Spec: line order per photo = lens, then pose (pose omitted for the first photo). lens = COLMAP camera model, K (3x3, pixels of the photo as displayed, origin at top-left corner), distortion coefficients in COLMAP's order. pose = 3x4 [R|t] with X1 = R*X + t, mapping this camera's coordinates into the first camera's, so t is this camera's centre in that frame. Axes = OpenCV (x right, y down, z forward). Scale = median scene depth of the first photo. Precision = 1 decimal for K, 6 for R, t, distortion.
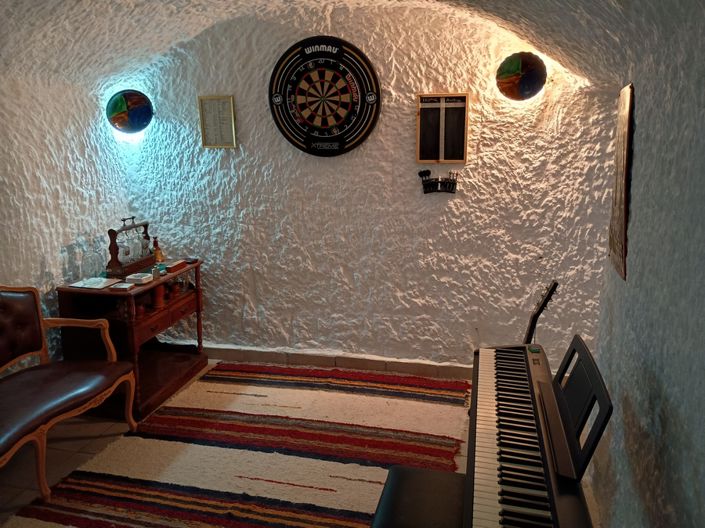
lens RADIAL K [[602.7, 0, 352.5], [0, 602.7, 264.0], [0, 0, 1]] dist [0.036724, -0.009055]
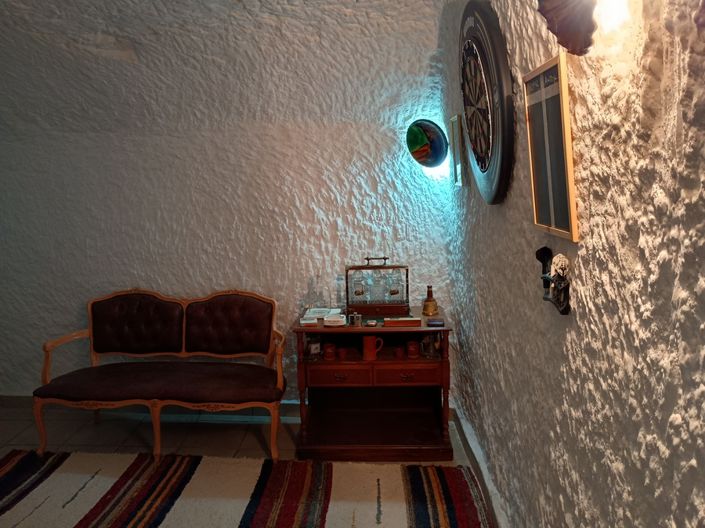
lens RADIAL K [[602.7, 0, 352.5], [0, 602.7, 264.0], [0, 0, 1]] dist [0.036724, -0.009055]
pose [[0.151762, 0.150165, -0.976944, 0.558896], [-0.191506, 0.974130, 0.119983, -0.179864], [0.969687, 0.168882, 0.176593, 0.840611]]
